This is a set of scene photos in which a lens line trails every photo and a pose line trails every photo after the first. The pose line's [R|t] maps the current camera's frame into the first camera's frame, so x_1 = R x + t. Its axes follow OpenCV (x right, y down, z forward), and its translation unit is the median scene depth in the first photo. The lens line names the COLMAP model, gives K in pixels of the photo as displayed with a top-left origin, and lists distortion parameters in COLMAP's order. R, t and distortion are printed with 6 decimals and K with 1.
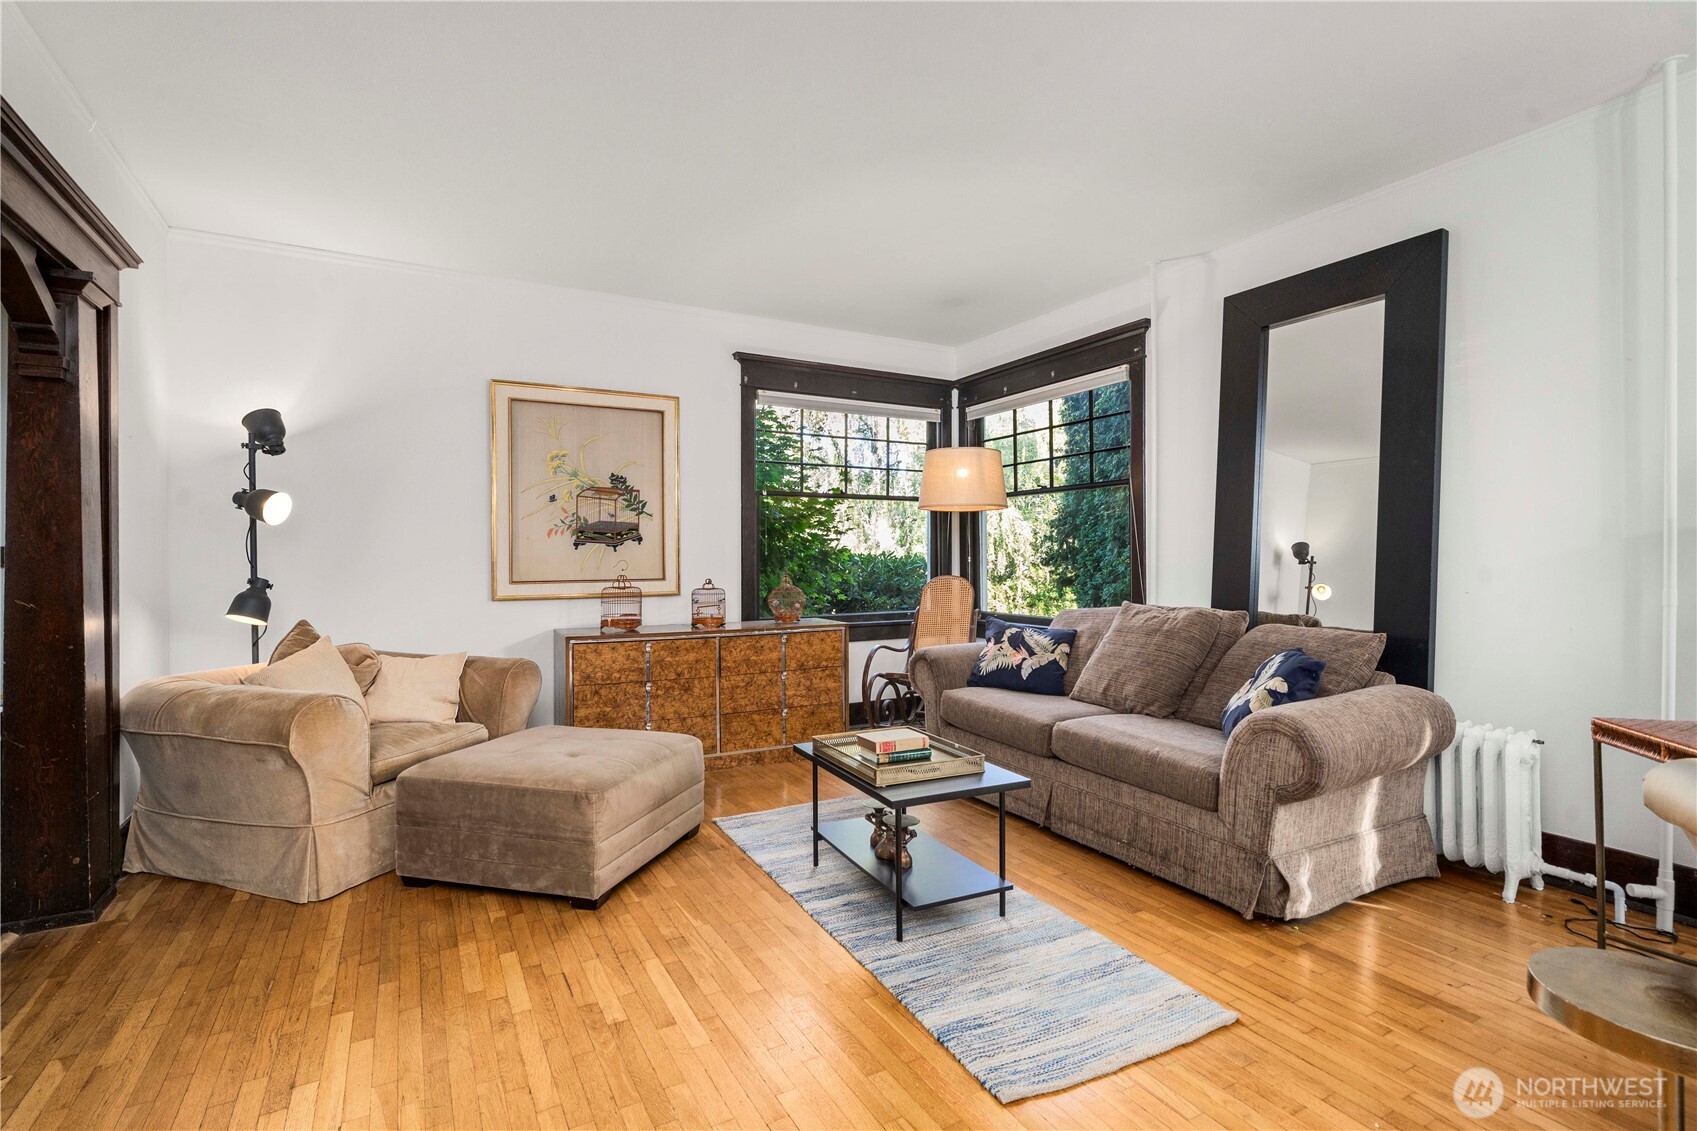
lens RADIAL K [[798.5, 0, 845.1], [0, 798.5, 561.6], [0, 0, 1]] dist [0.002395, 0.000407]
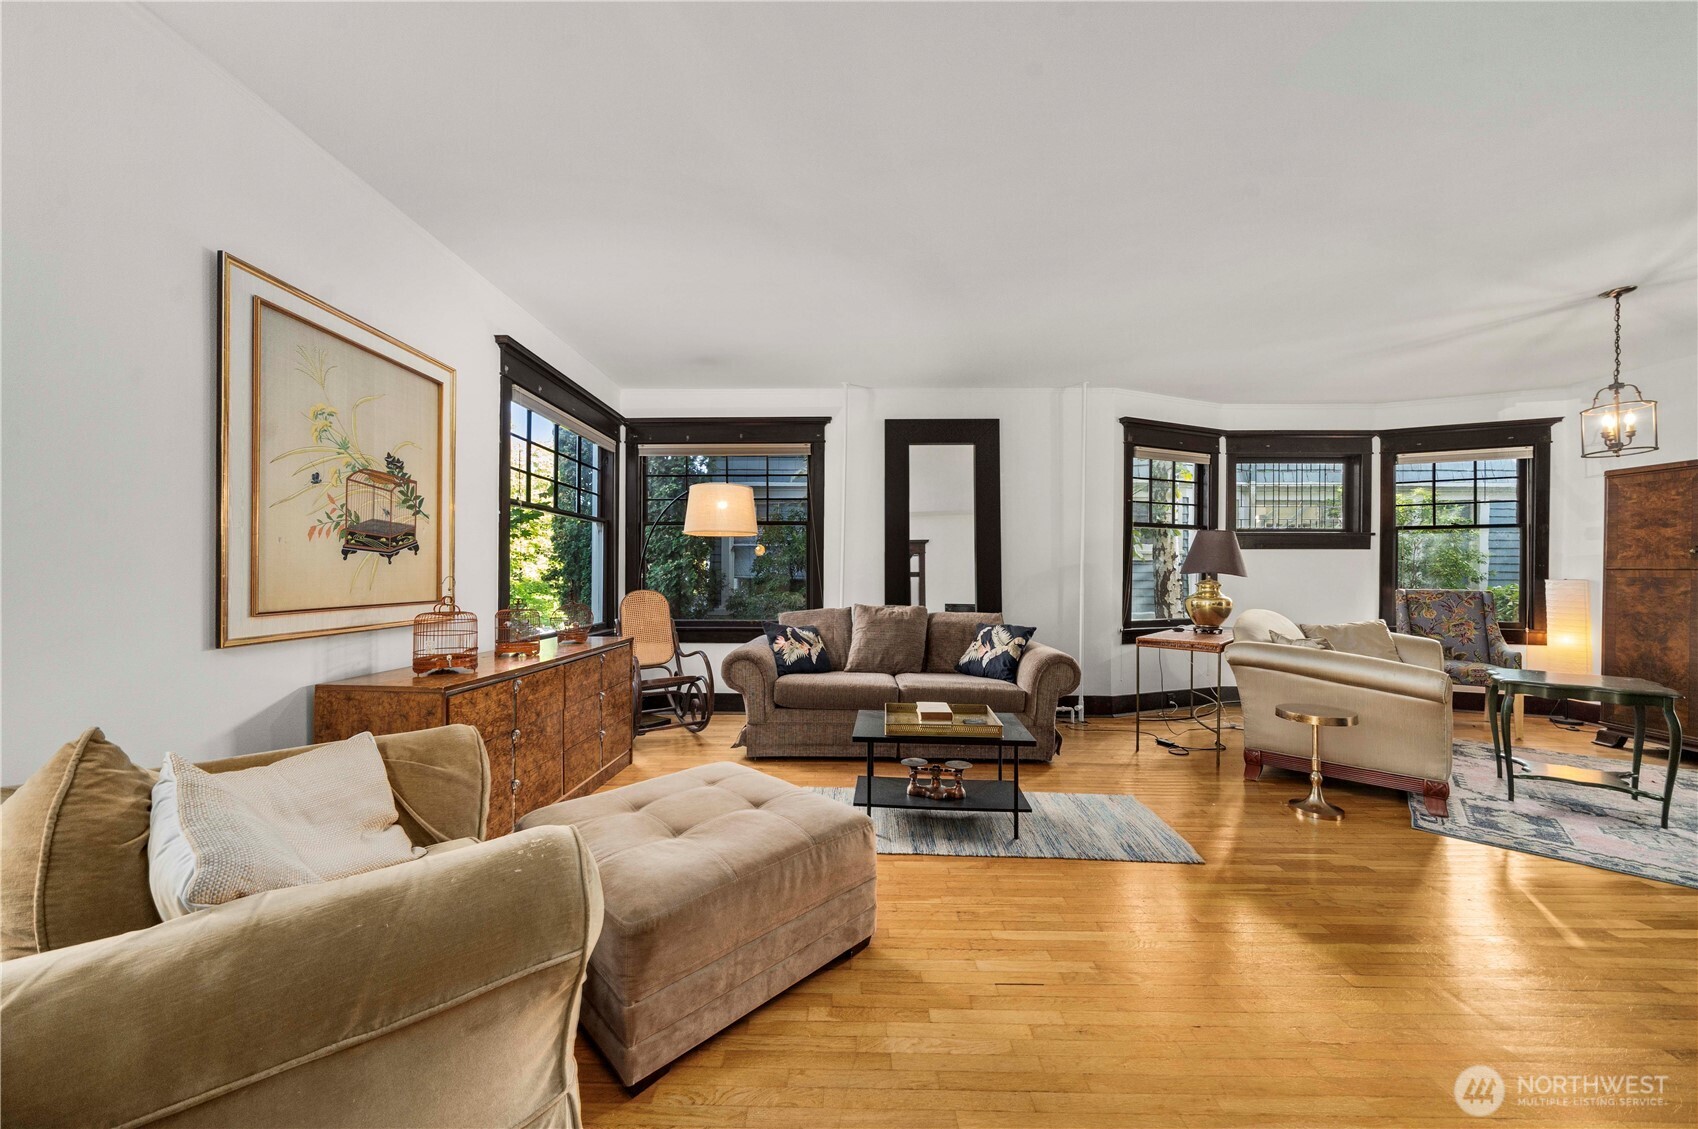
lens RADIAL K [[592.9, 0, 837.9], [0, 592.9, 574.5], [0, 0, 1]] dist [-0.002784, -0.000062]
pose [[0.499718, 0.003685, 0.866180, -0.579801], [0.000442, 0.999990, -0.004510, -0.000560], [-0.866188, 0.002636, 0.499711, 0.418581]]
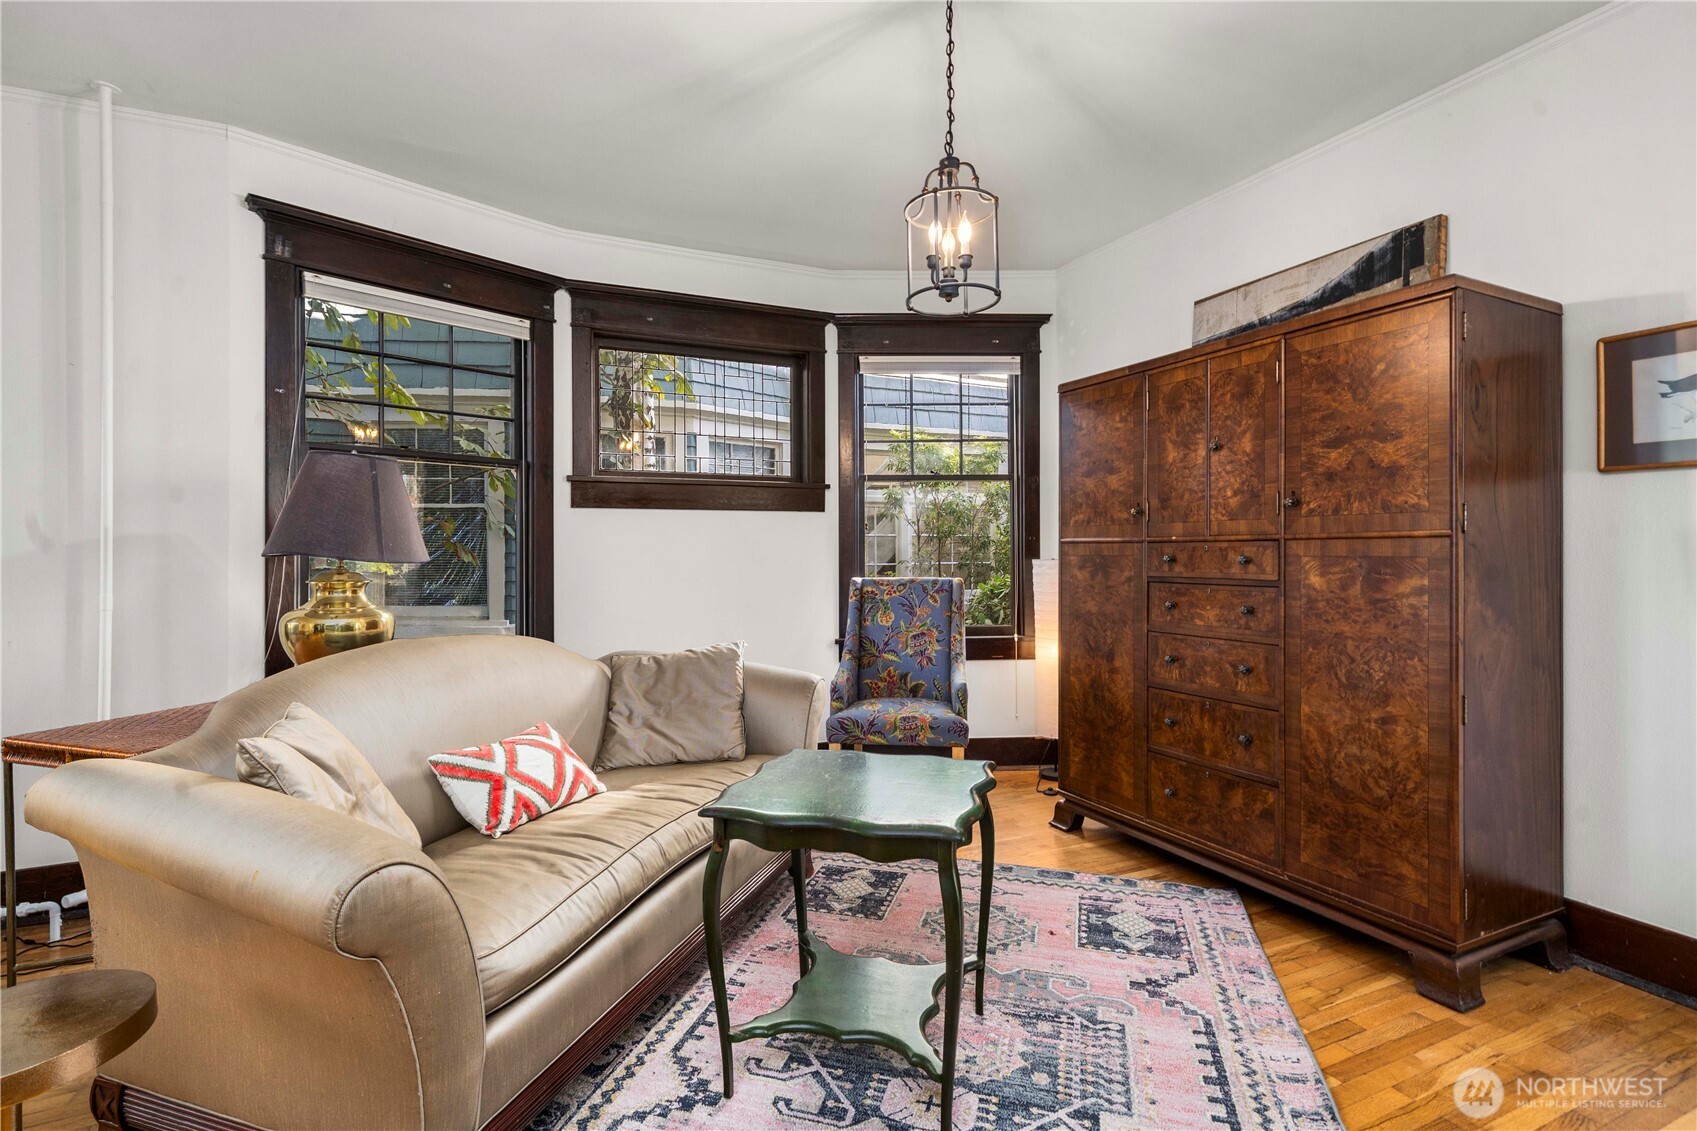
lens RADIAL K [[798.5, 0, 843.8], [0, 798.5, 552.2], [0, 0, 1]] dist [0.002395, 0.000407]
pose [[0.074554, 0.006981, 0.997193, 0.041406], [0.011957, 0.999897, -0.007894, 0.000441], [-0.997145, 0.012512, 0.074463, -0.016210]]
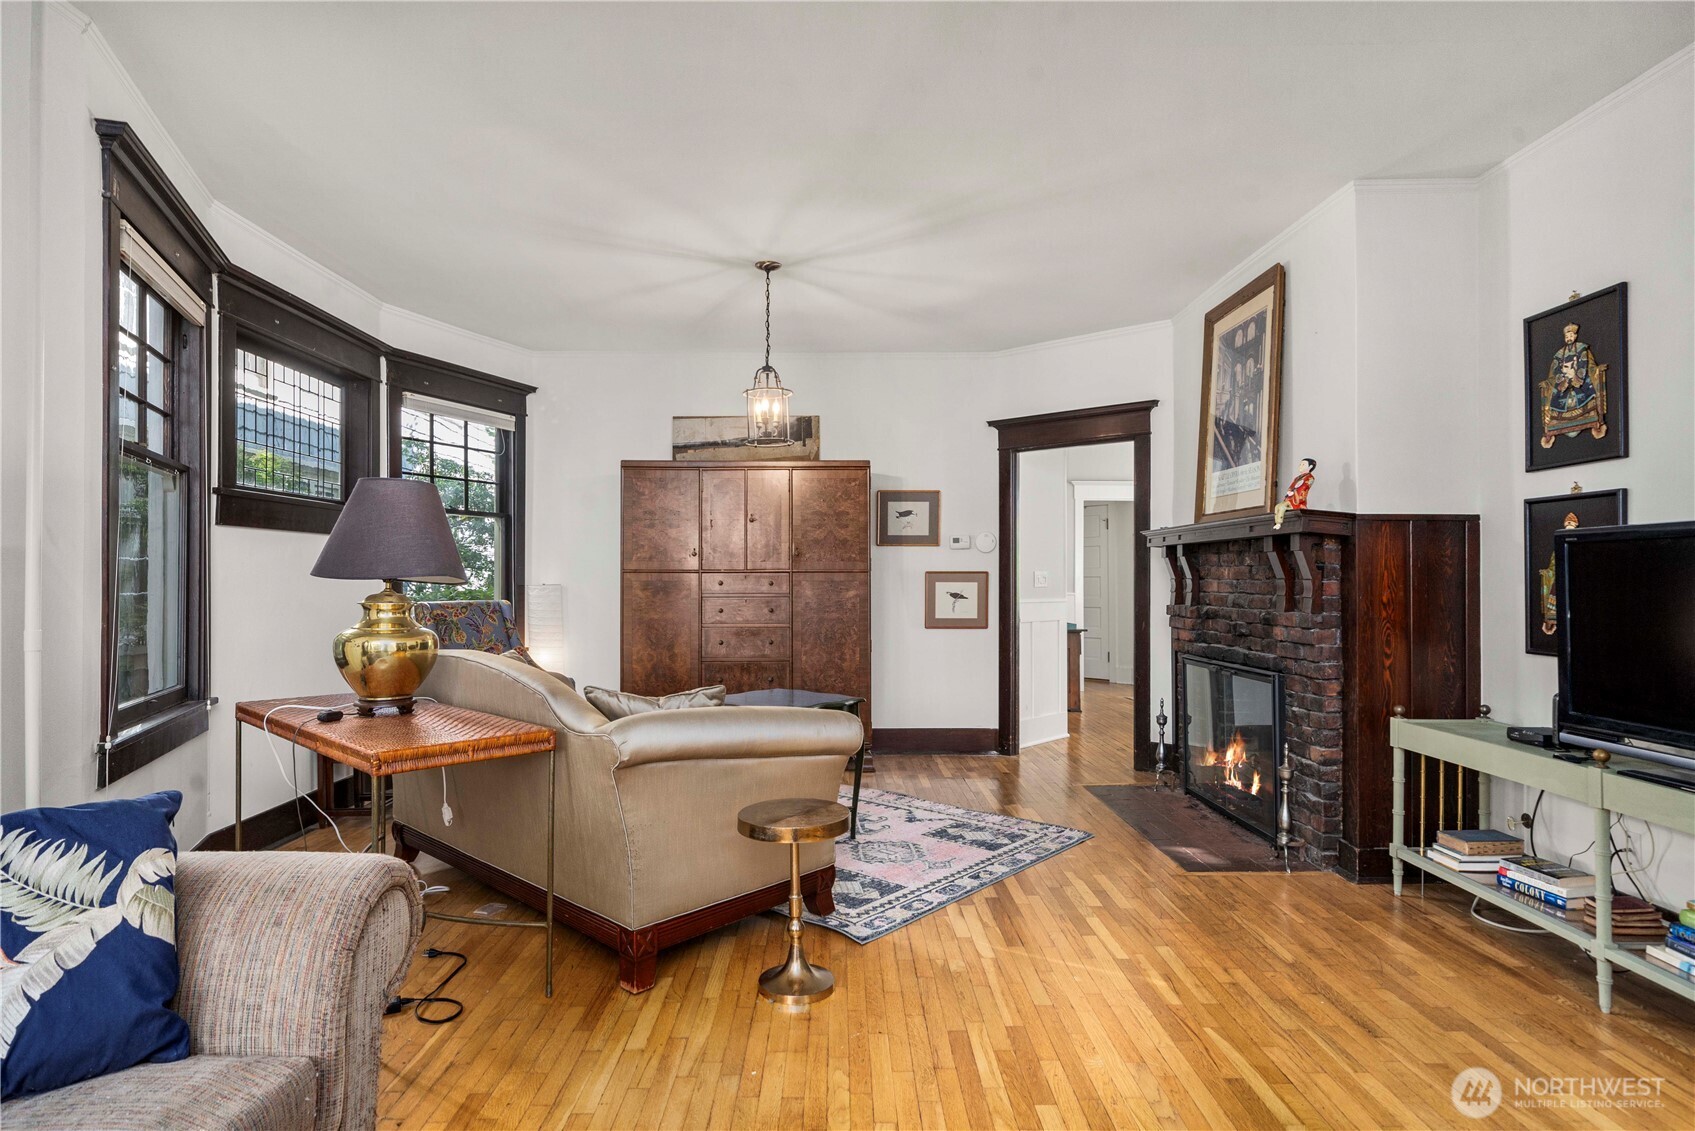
lens RADIAL K [[908.2, 0, 838.5], [0, 908.2, 575.3], [0, 0, 1]] dist [0.001283, -0.000335]
pose [[-0.876300, 0.009643, 0.481669, -0.031347], [0.010948, 0.999940, -0.000100, -0.004599], [-0.481641, 0.005186, -0.876353, 0.798695]]
